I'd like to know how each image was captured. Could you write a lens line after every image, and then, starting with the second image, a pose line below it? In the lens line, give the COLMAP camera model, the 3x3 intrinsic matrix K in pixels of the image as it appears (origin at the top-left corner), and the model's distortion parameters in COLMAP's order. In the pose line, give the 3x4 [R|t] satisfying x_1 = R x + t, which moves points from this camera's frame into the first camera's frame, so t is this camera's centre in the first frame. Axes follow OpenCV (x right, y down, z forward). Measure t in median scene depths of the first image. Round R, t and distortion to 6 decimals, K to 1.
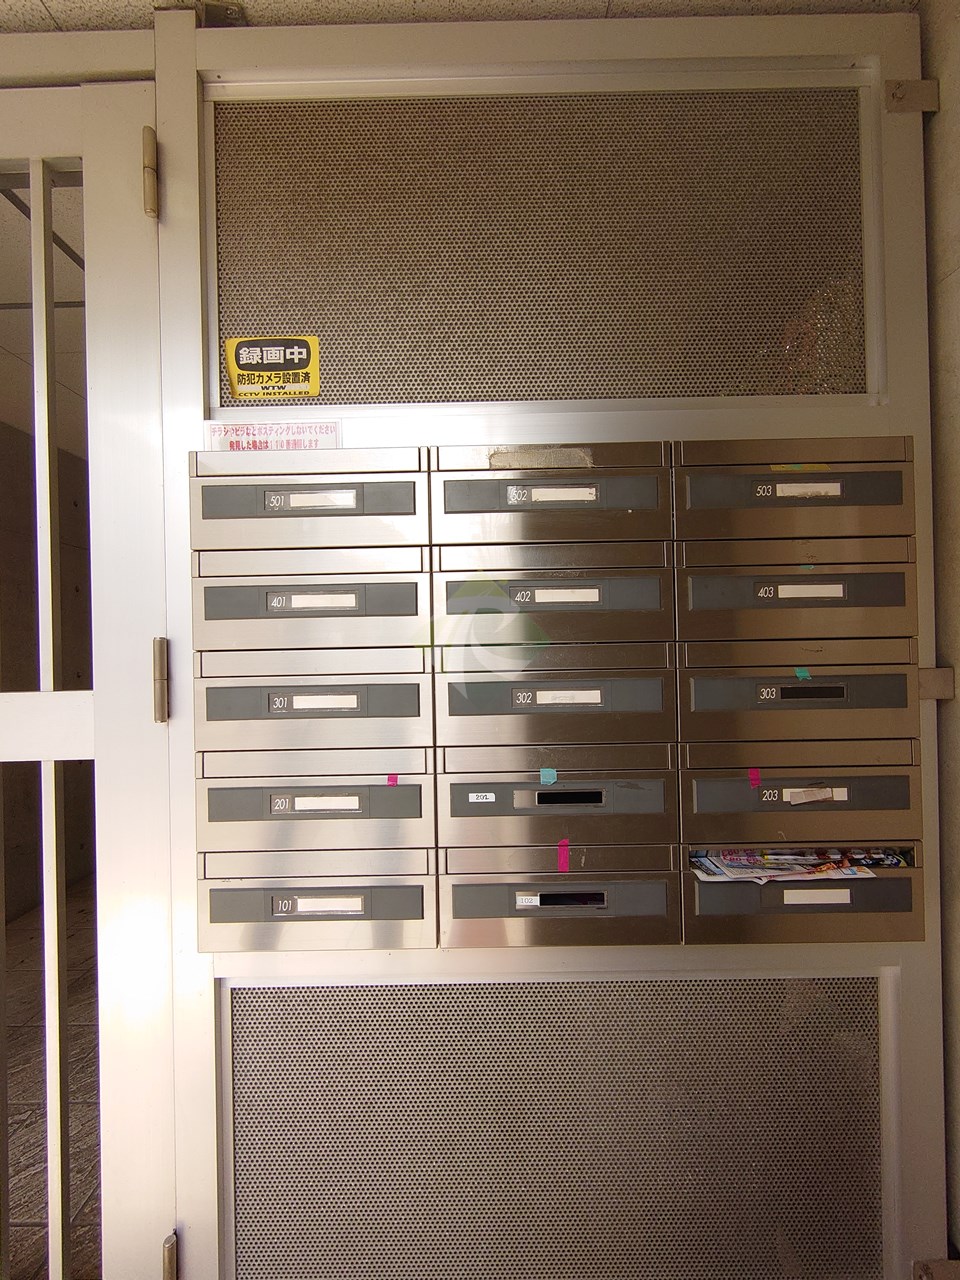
lens RADIAL K [[548.3, 0, 475.0], [0, 548.3, 642.3], [0, 0, 1]] dist [0.001361, -0.000616]
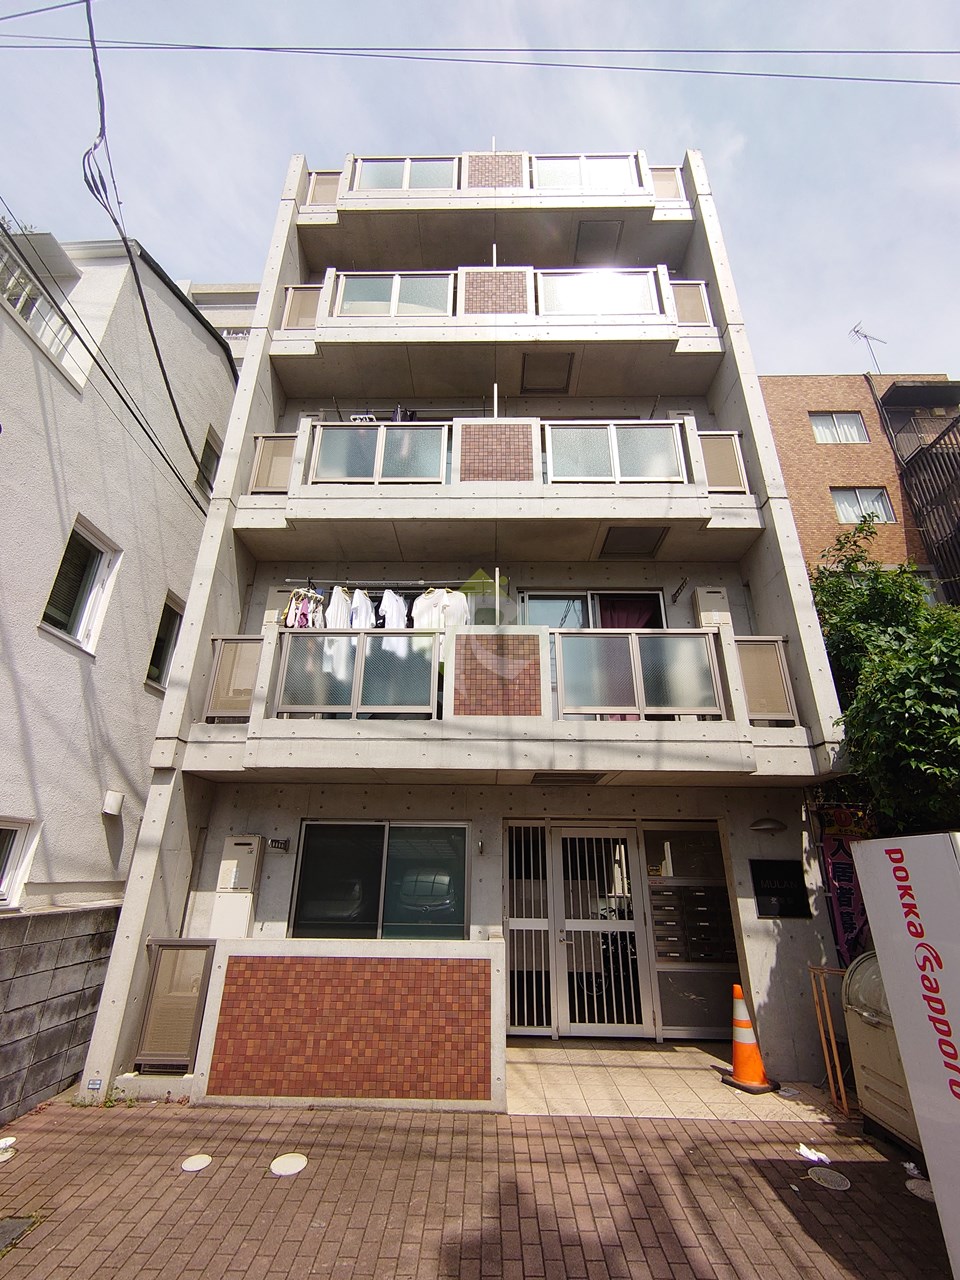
lens RADIAL K [[548.3, 0, 475.0], [0, 548.3, 642.3], [0, 0, 1]] dist [0.001361, -0.000616]
pose [[0.998927, 0.044742, 0.011945, -2.901365], [-0.036684, 0.921952, -0.385563, -0.401360], [-0.028263, 0.384711, 0.922604, -6.585979]]
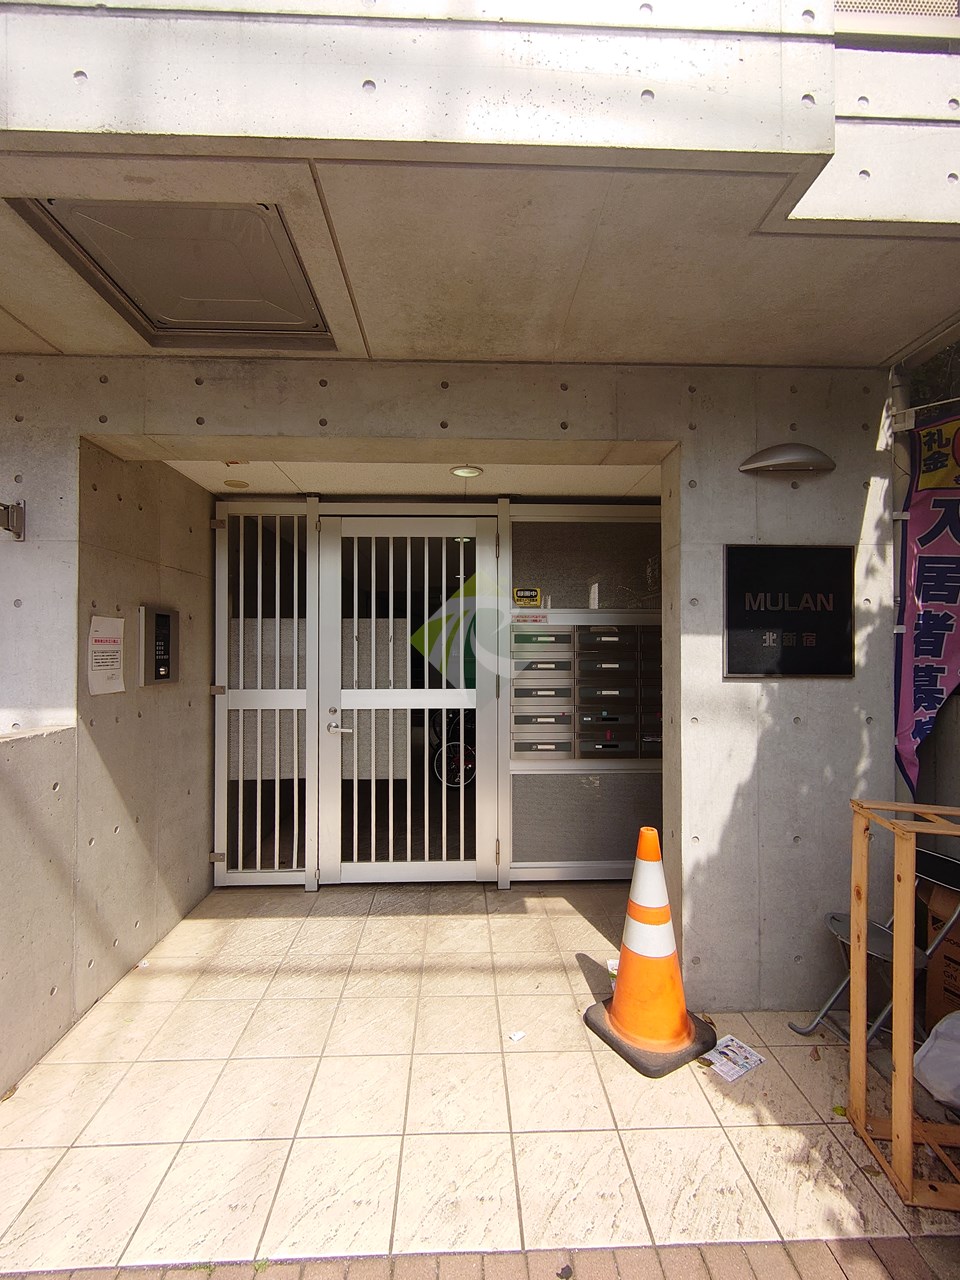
lens RADIAL K [[548.3, 0, 475.0], [0, 548.3, 642.3], [0, 0, 1]] dist [0.001361, -0.000616]
pose [[0.996514, 0.022081, 0.080455, -0.993562], [-0.021252, 0.999712, -0.011146, -0.171873], [-0.080678, 0.009398, 0.996696, -2.502713]]
